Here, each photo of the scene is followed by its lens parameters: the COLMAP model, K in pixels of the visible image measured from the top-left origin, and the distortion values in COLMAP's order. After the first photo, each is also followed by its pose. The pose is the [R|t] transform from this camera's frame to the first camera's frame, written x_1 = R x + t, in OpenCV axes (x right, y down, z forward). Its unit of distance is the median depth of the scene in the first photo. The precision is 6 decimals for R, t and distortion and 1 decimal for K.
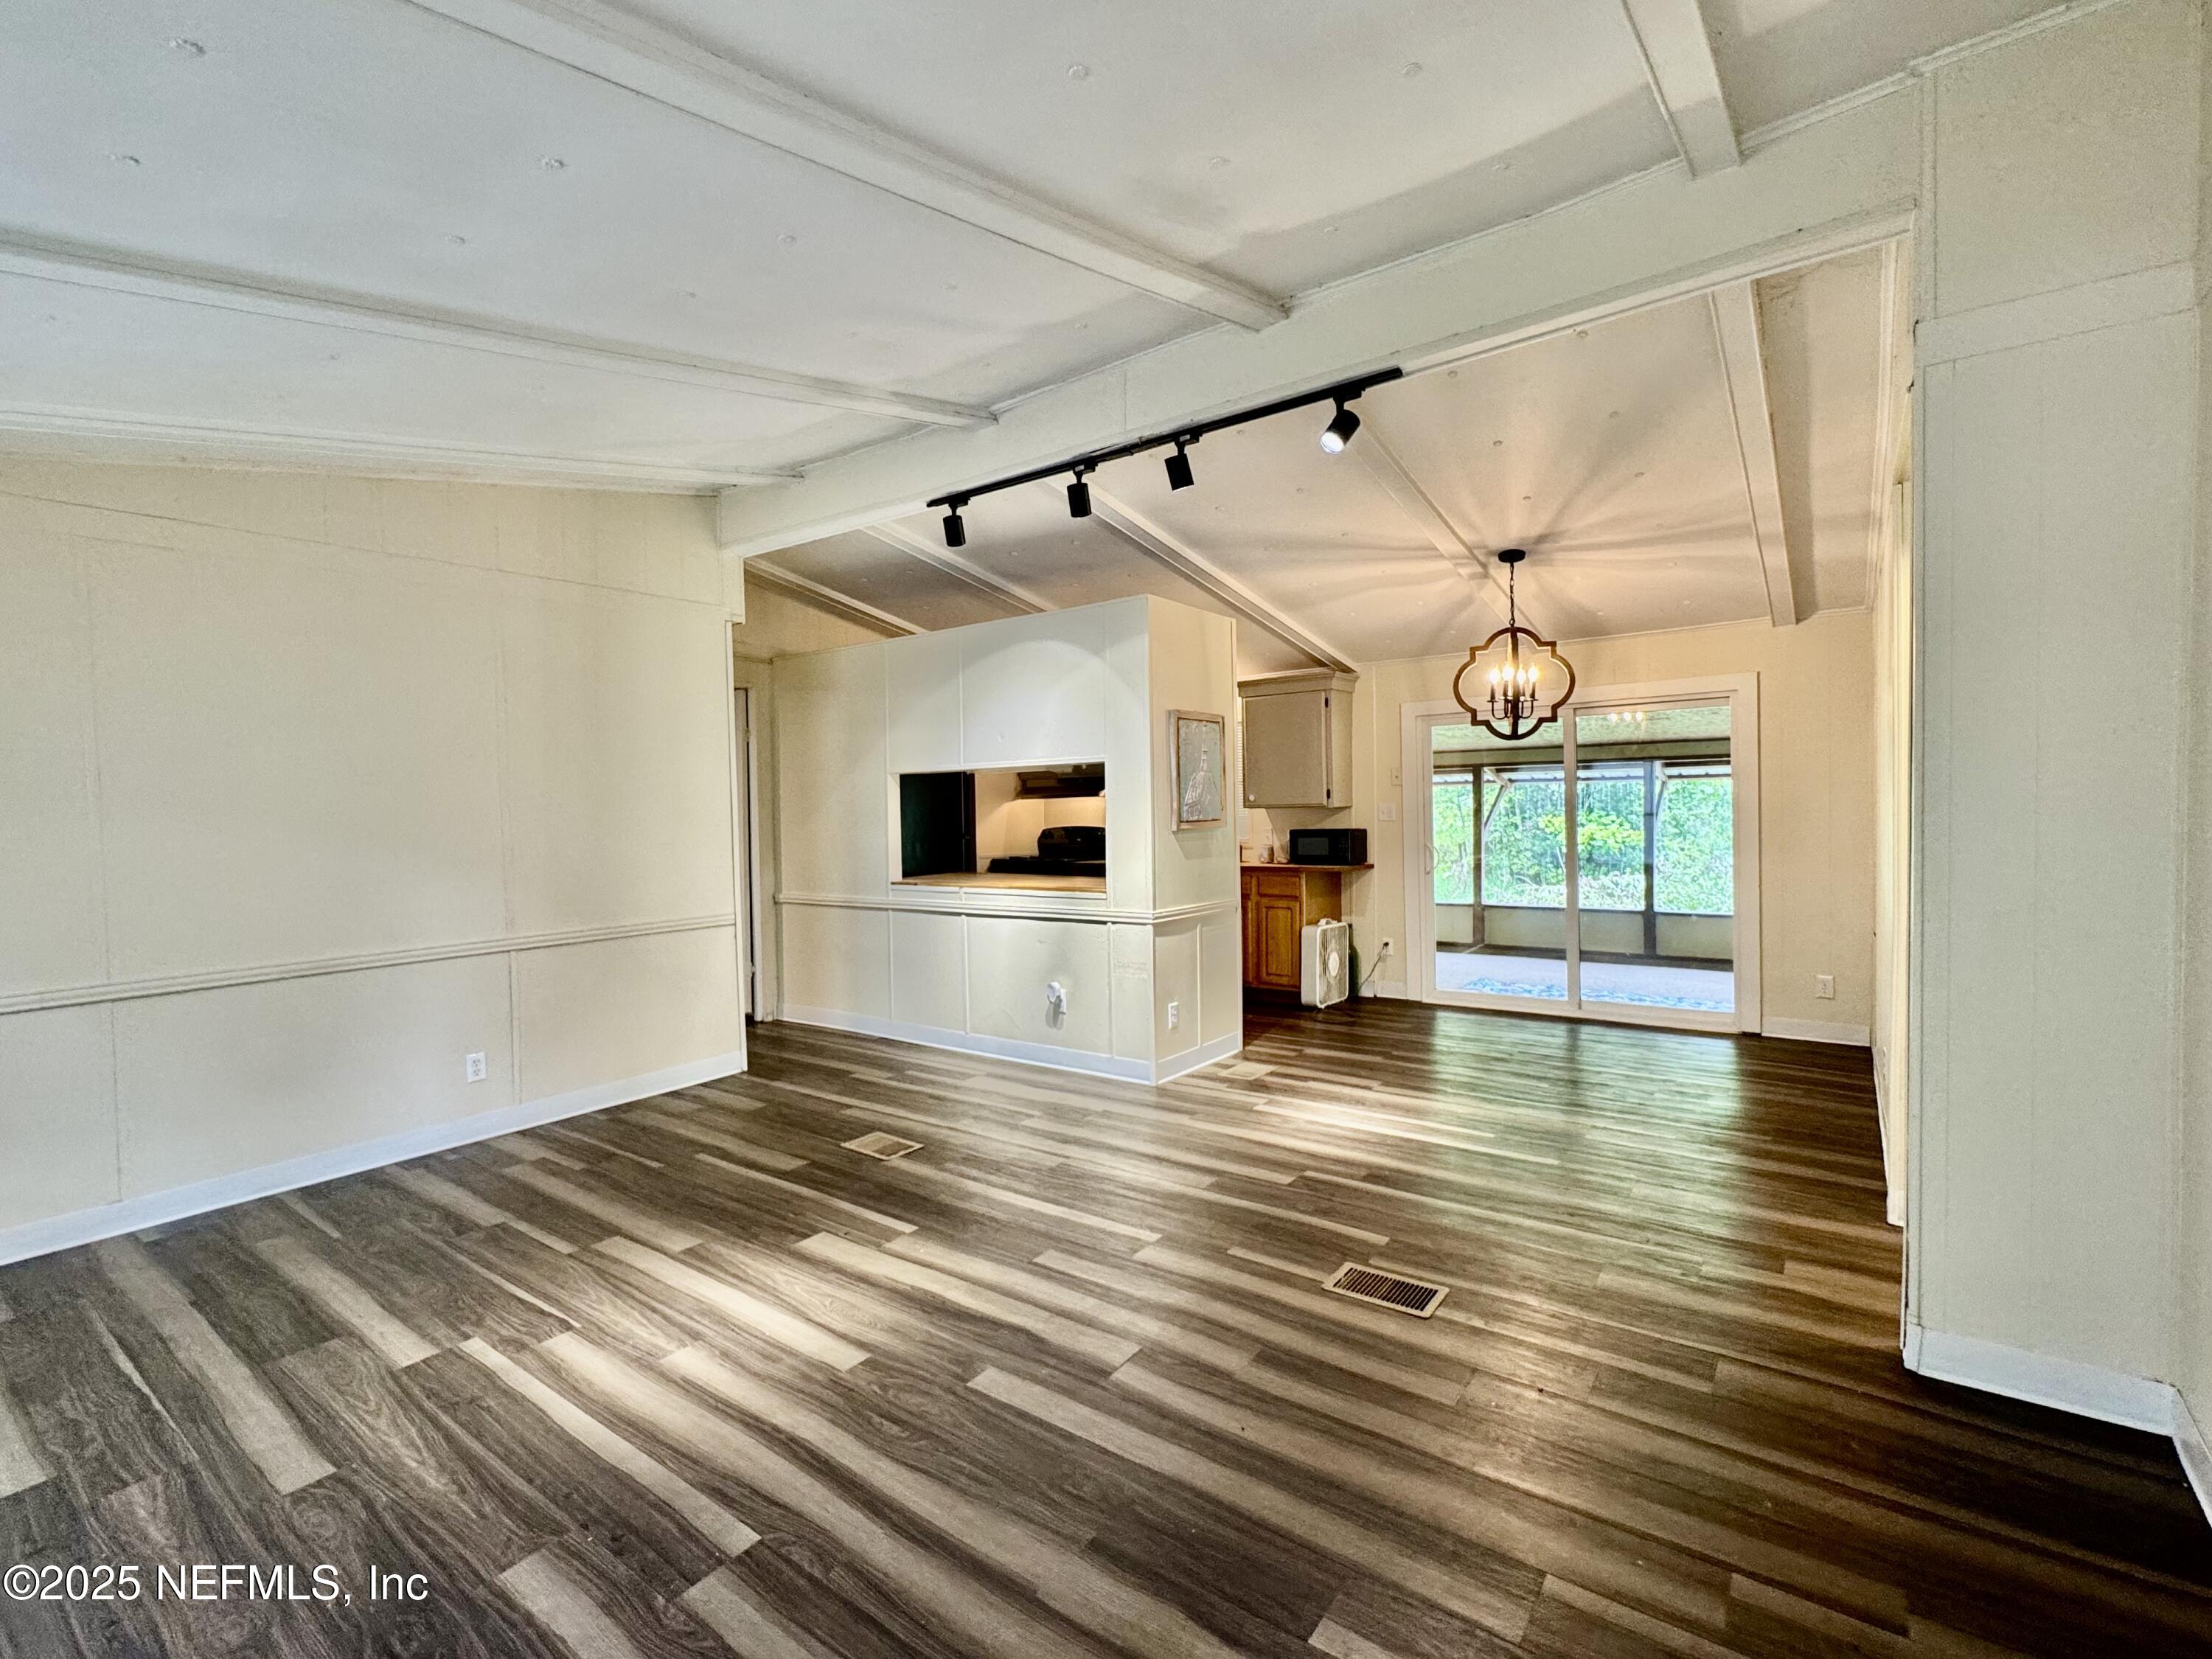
lens RADIAL K [[980.9, 0, 1109.0], [0, 980.9, 841.2], [0, 0, 1]] dist [-0.002078, 0.000460]
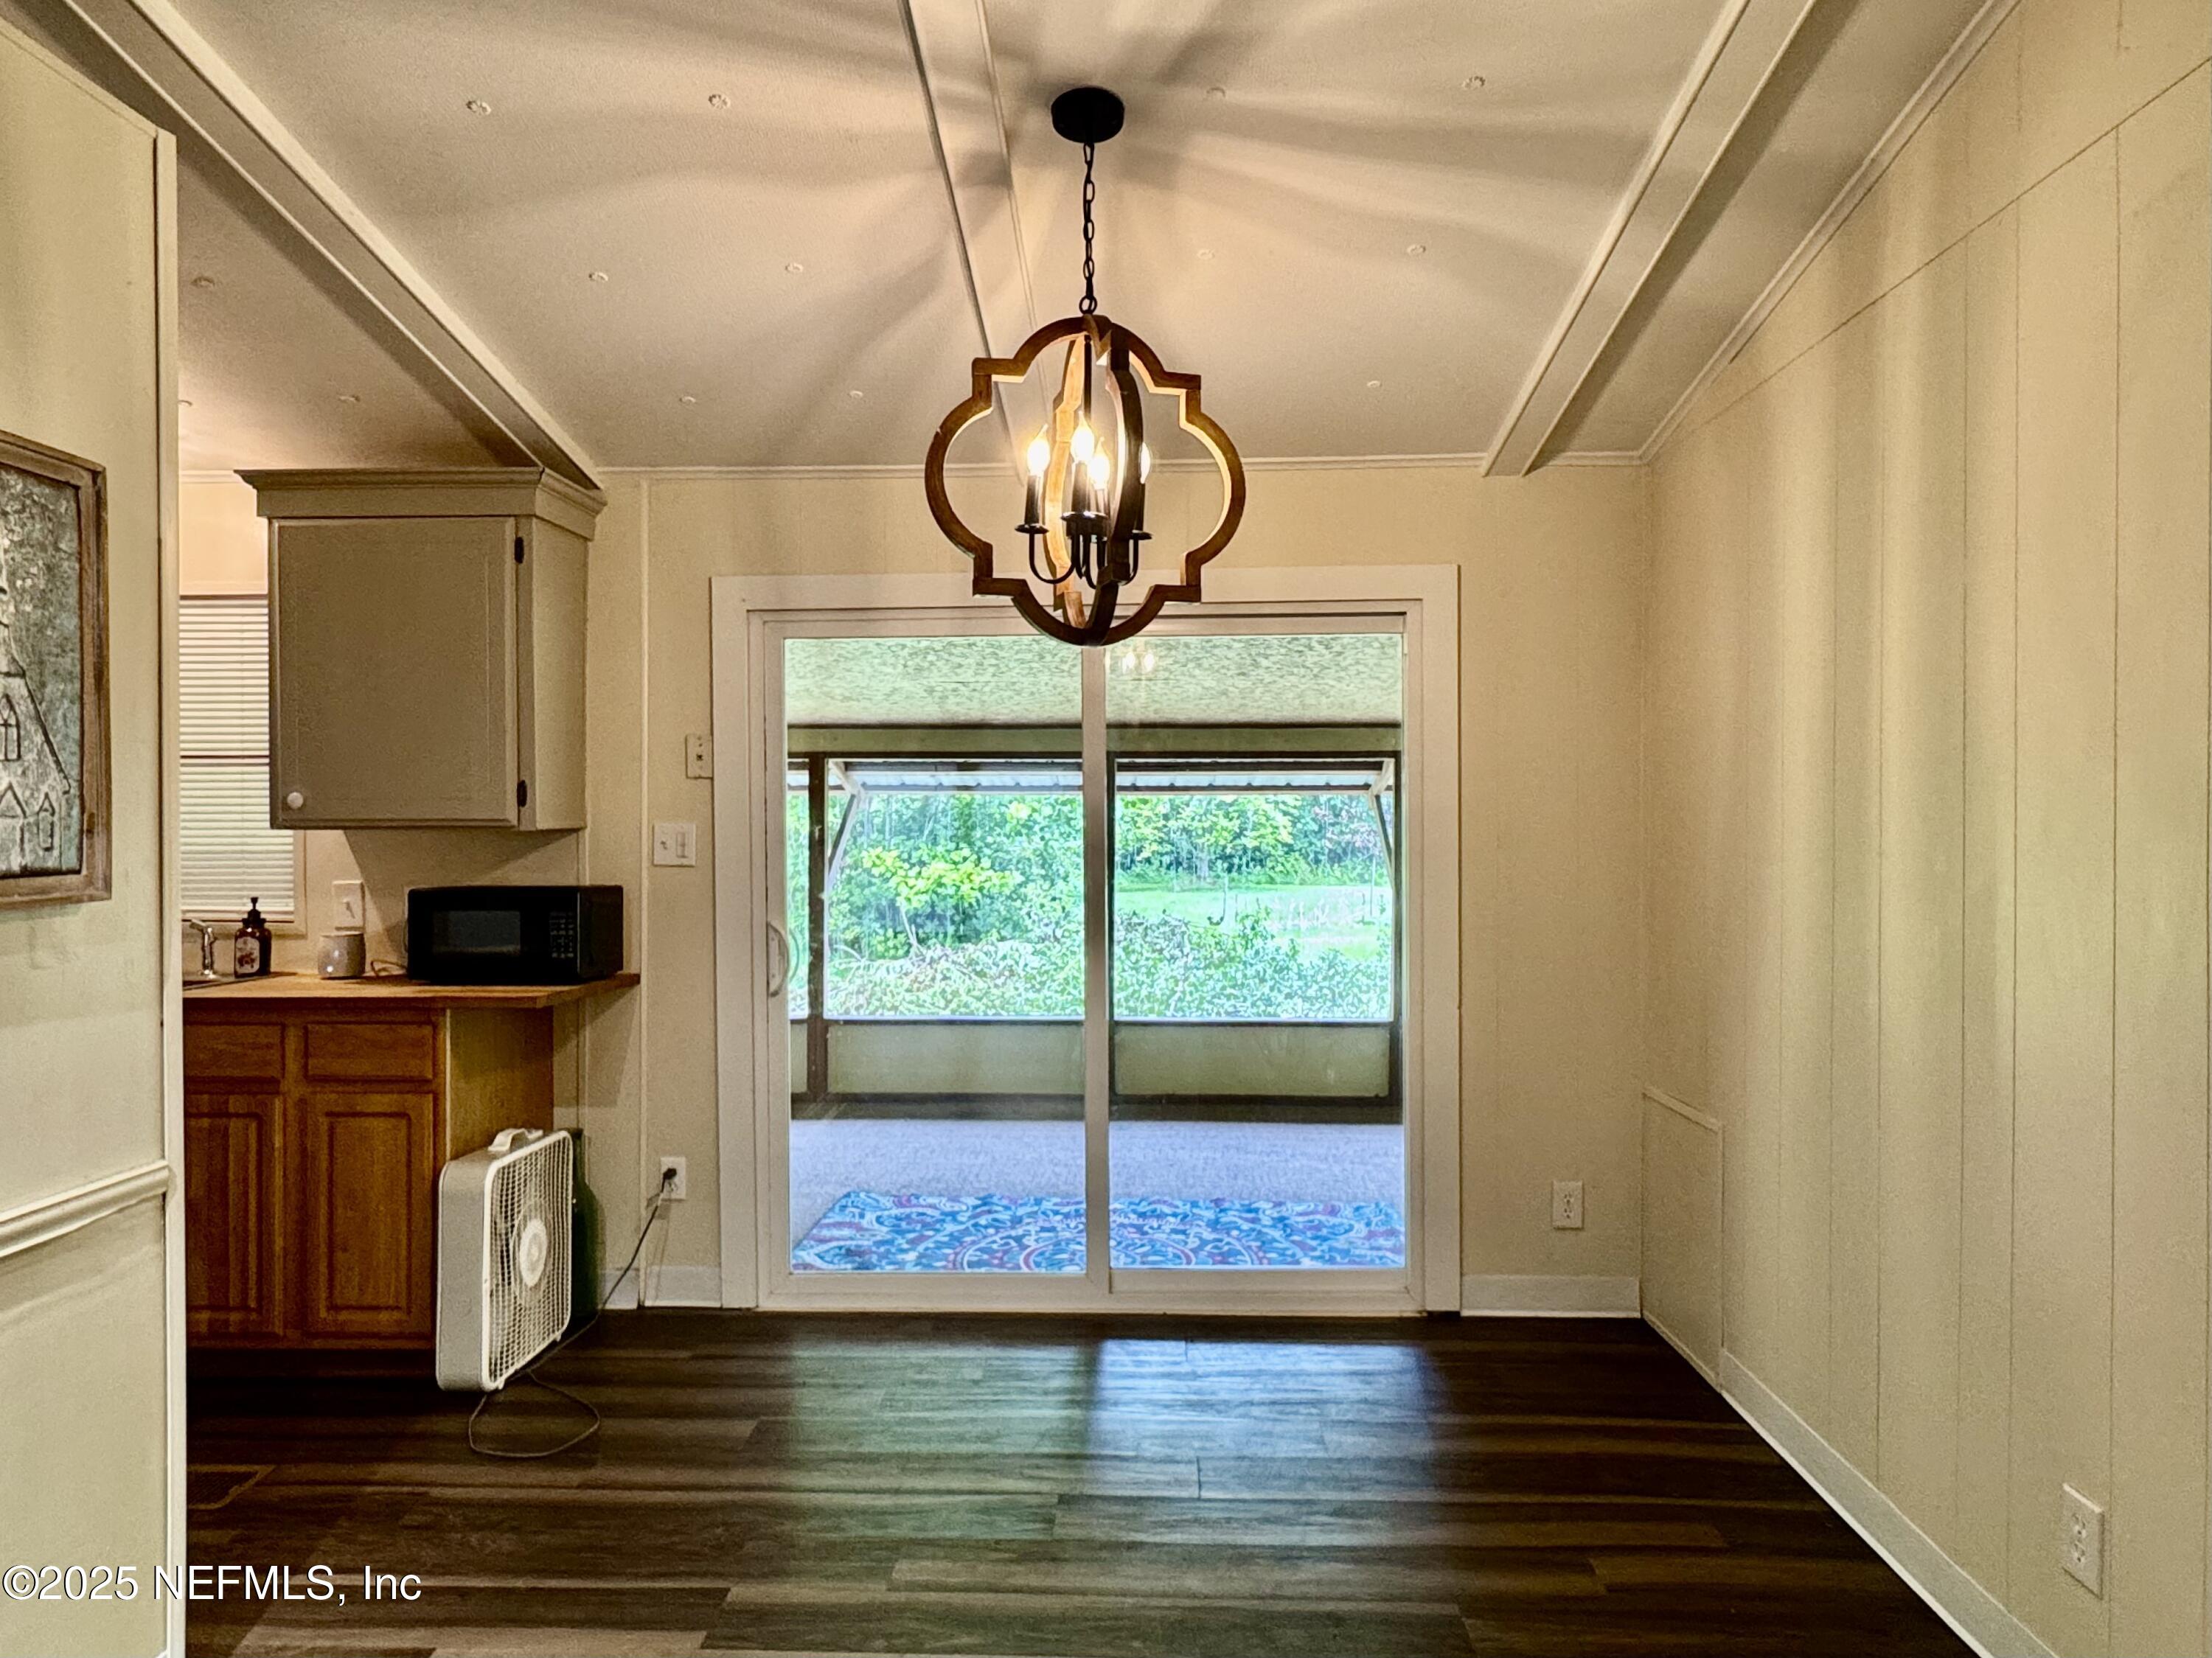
lens RADIAL K [[1475.8, 0, 1119.3], [0, 1475.8, 834.2], [0, 0, 1]] dist [-0.003931, 0.001074]
pose [[0.820968, 0.015725, 0.570758, 0.093052], [0.003001, 0.999488, -0.031854, -0.014658], [-0.570966, 0.027864, 0.820501, 0.422505]]
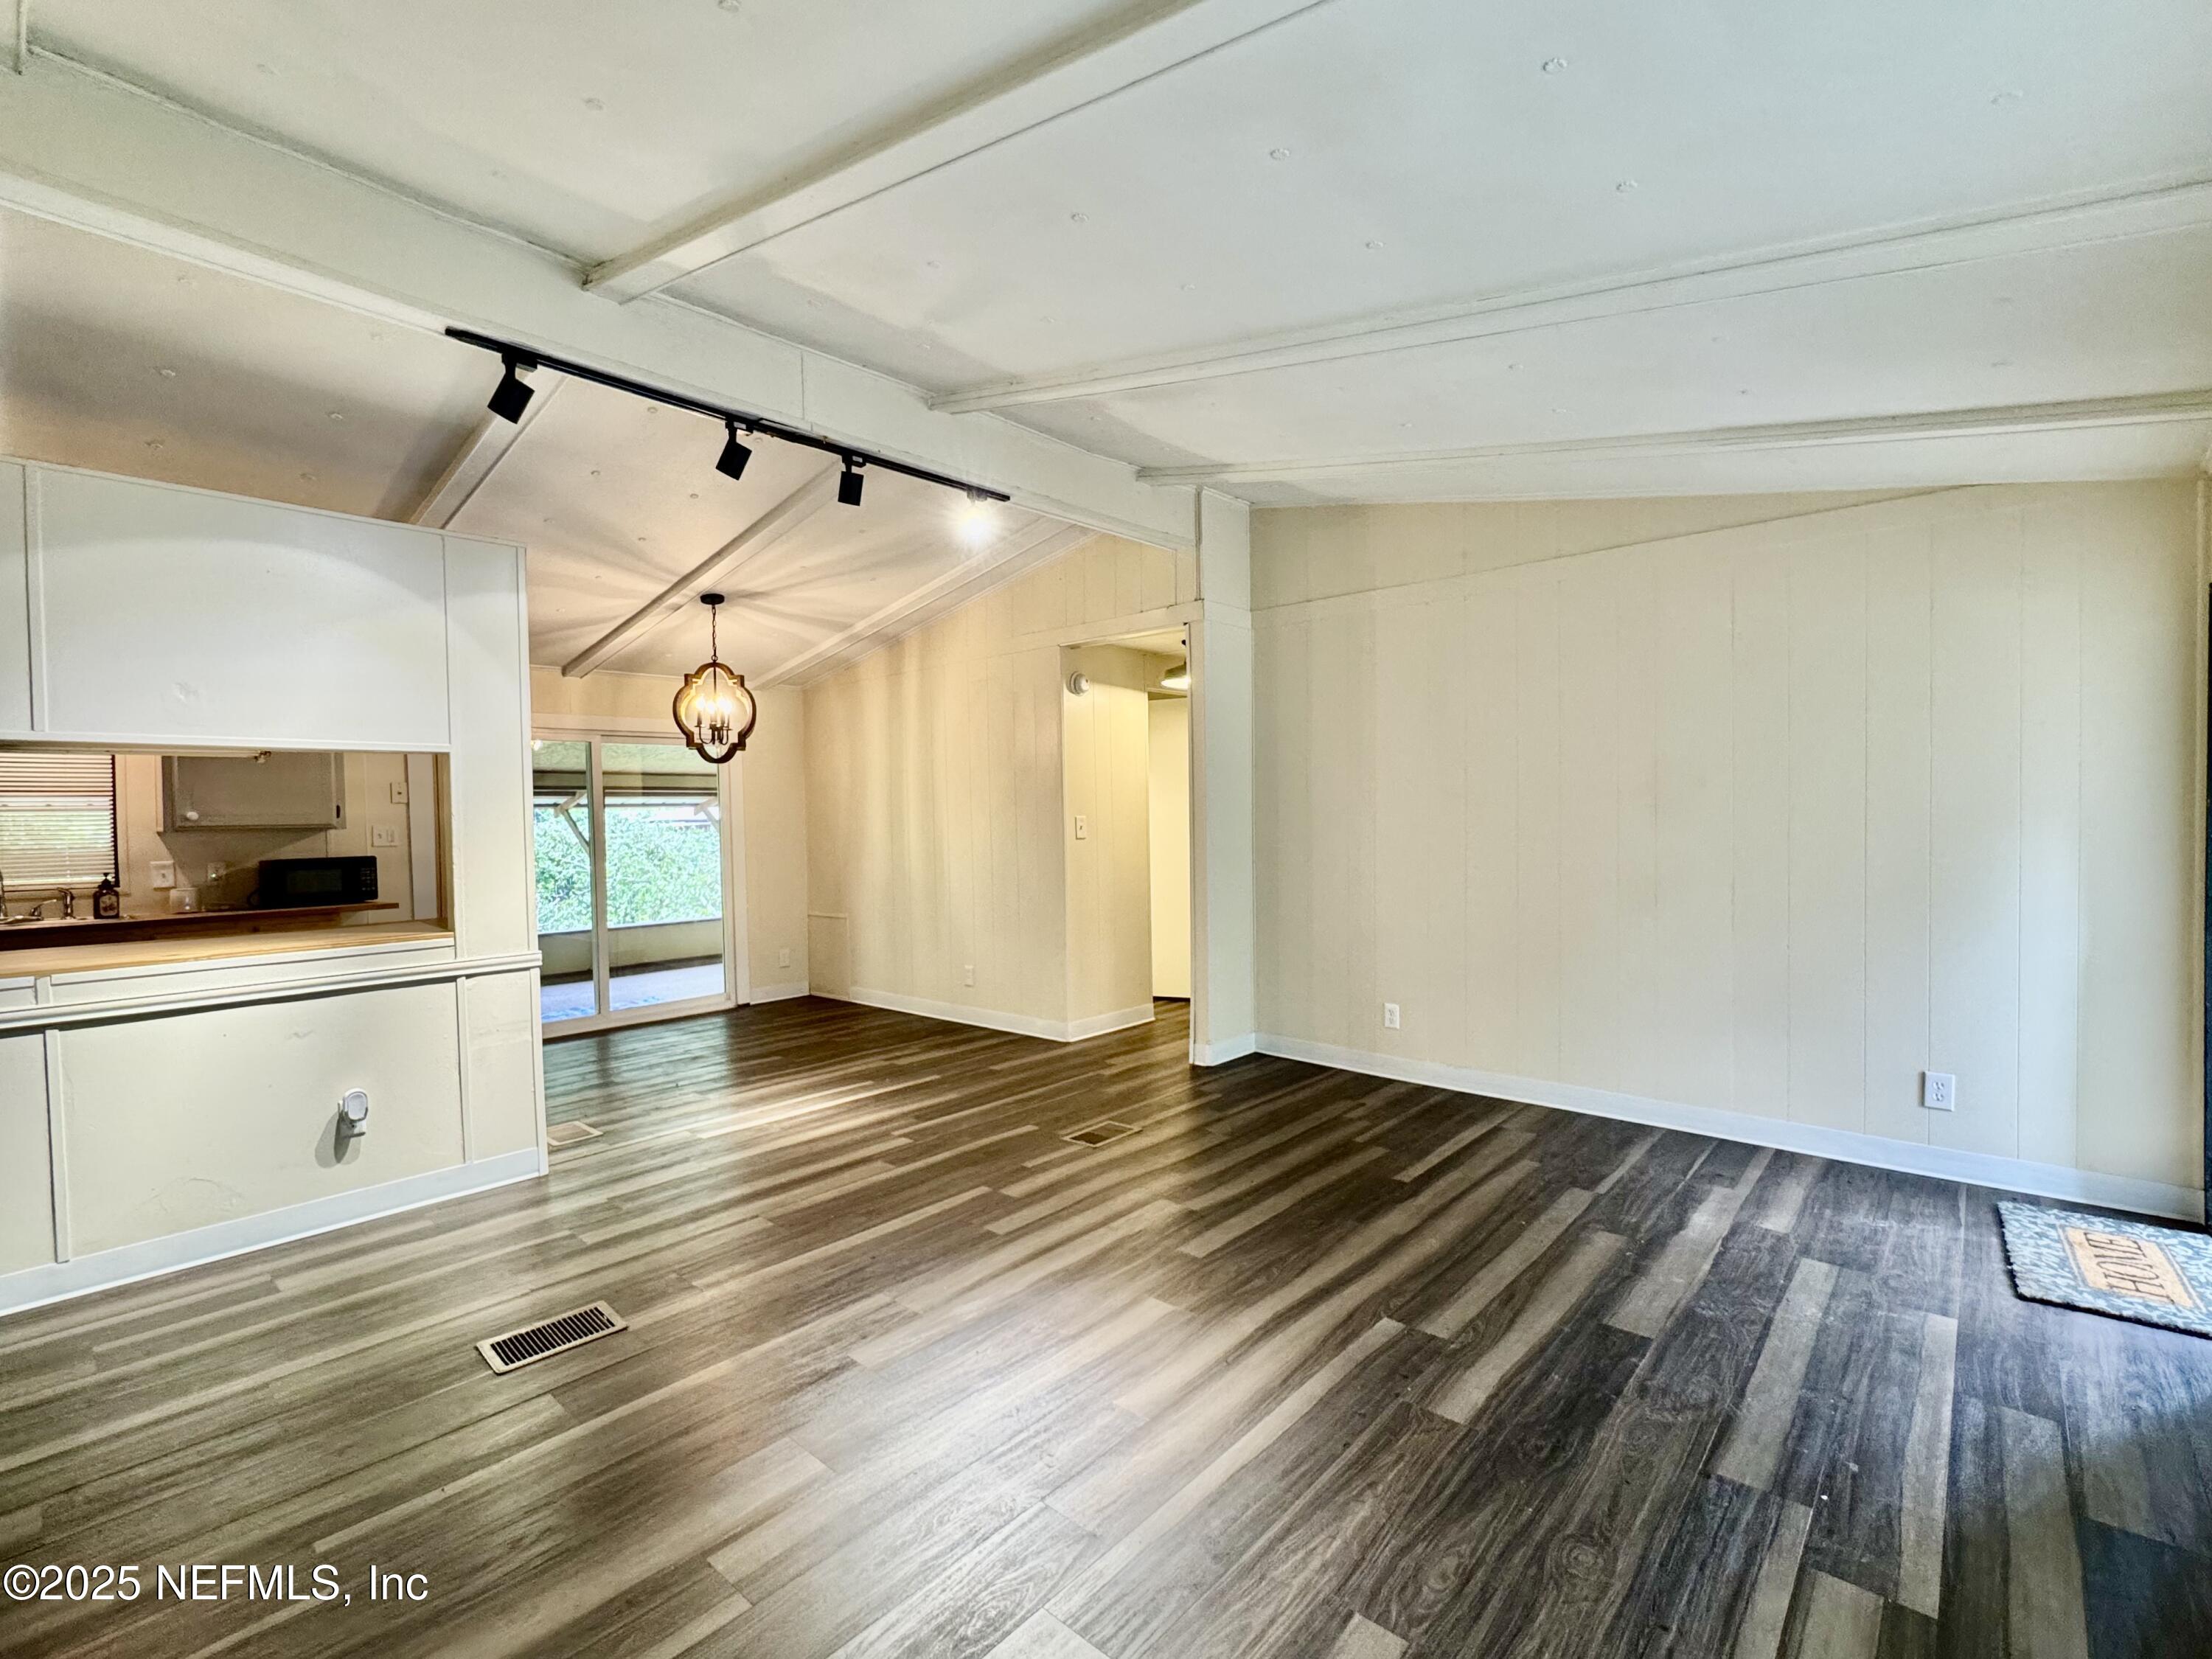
lens RADIAL K [[980.9, 0, 1101.2], [0, 980.9, 838.4], [0, 0, 1]] dist [-0.002078, 0.000460]
pose [[0.111576, -0.002804, 0.993752, -0.483298], [0.052702, 0.998605, -0.003099, 0.006500], [-0.992357, 0.052719, 0.111568, 0.330746]]
